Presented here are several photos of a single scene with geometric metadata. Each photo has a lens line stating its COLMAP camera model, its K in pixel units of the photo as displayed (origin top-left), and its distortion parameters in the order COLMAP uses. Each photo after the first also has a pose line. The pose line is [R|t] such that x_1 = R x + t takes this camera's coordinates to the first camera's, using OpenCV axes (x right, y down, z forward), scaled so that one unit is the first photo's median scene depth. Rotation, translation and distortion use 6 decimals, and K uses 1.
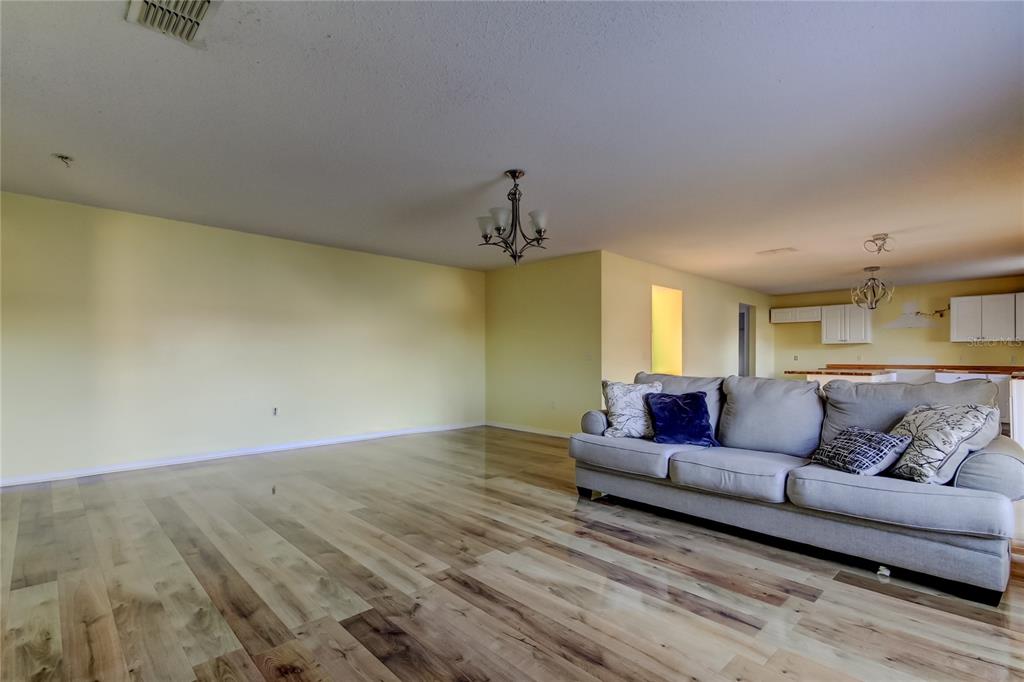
lens RADIAL K [[483.7, 0, 513.6], [0, 483.7, 353.0], [0, 0, 1]] dist [0.024748, -0.002529]
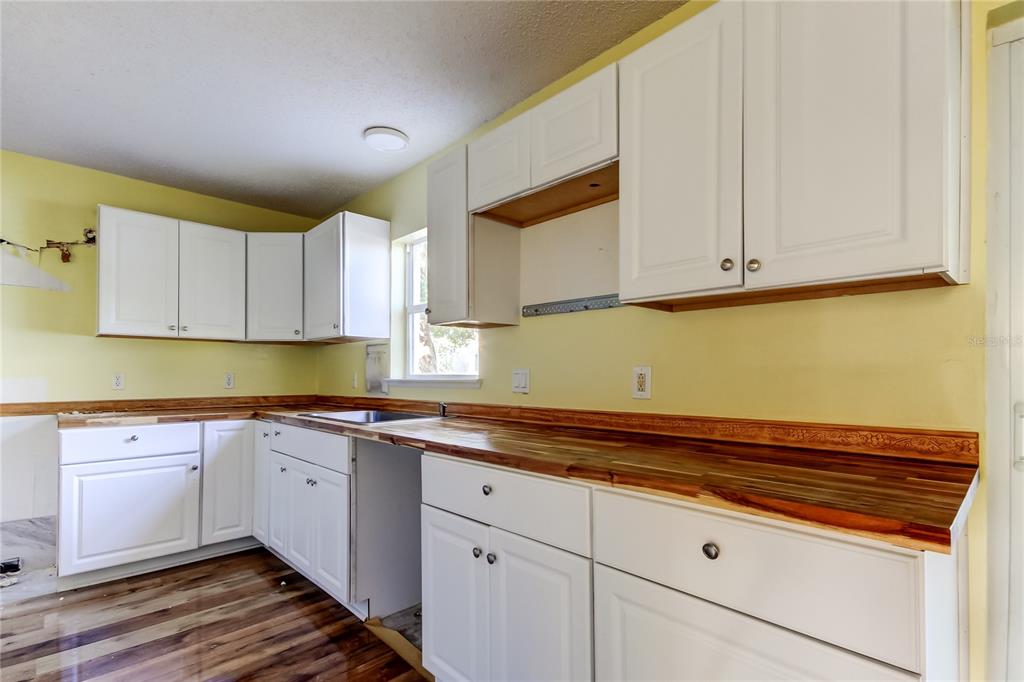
lens RADIAL K [[483.7, 0, 524.4], [0, 483.7, 372.9], [0, 0, 1]] dist [0.024748, -0.002529]
pose [[0.007299, 0.002917, 0.999969, 0.526494], [-0.010204, 0.999944, -0.002842, 0.002732], [-0.999921, -0.010182, 0.007329, 0.675958]]
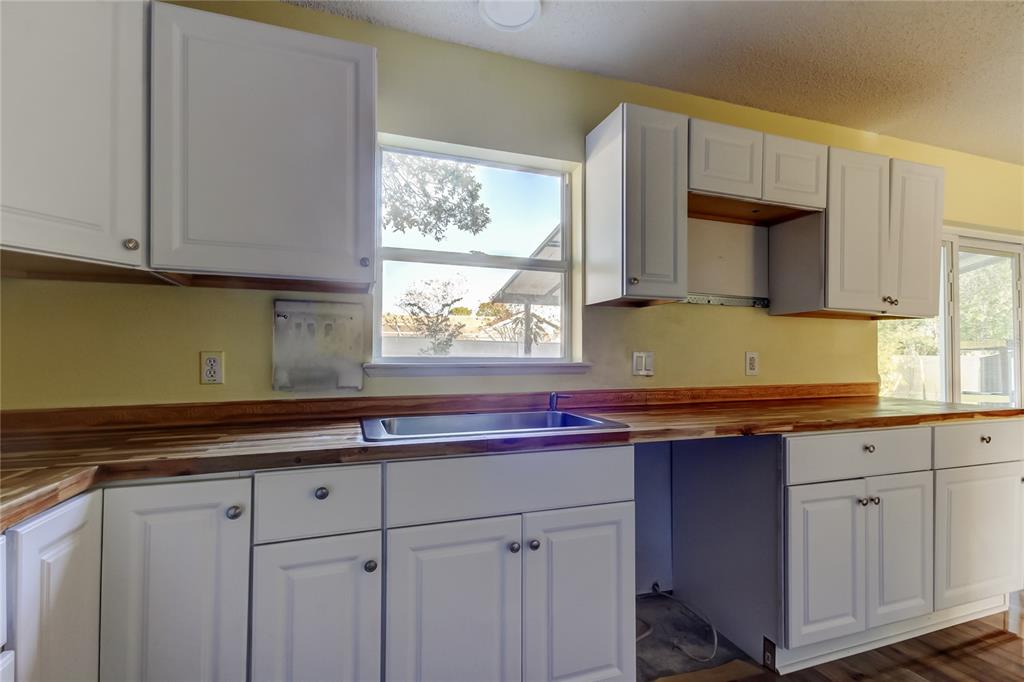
lens RADIAL K [[483.7, 0, 512.8], [0, 483.7, 349.5], [0, 0, 1]] dist [0.024748, -0.002529]
pose [[-0.908503, 0.005804, 0.417837, 0.742616], [-0.007113, 0.999544, -0.029352, 0.006959], [-0.417817, -0.029639, -0.908048, 0.946269]]
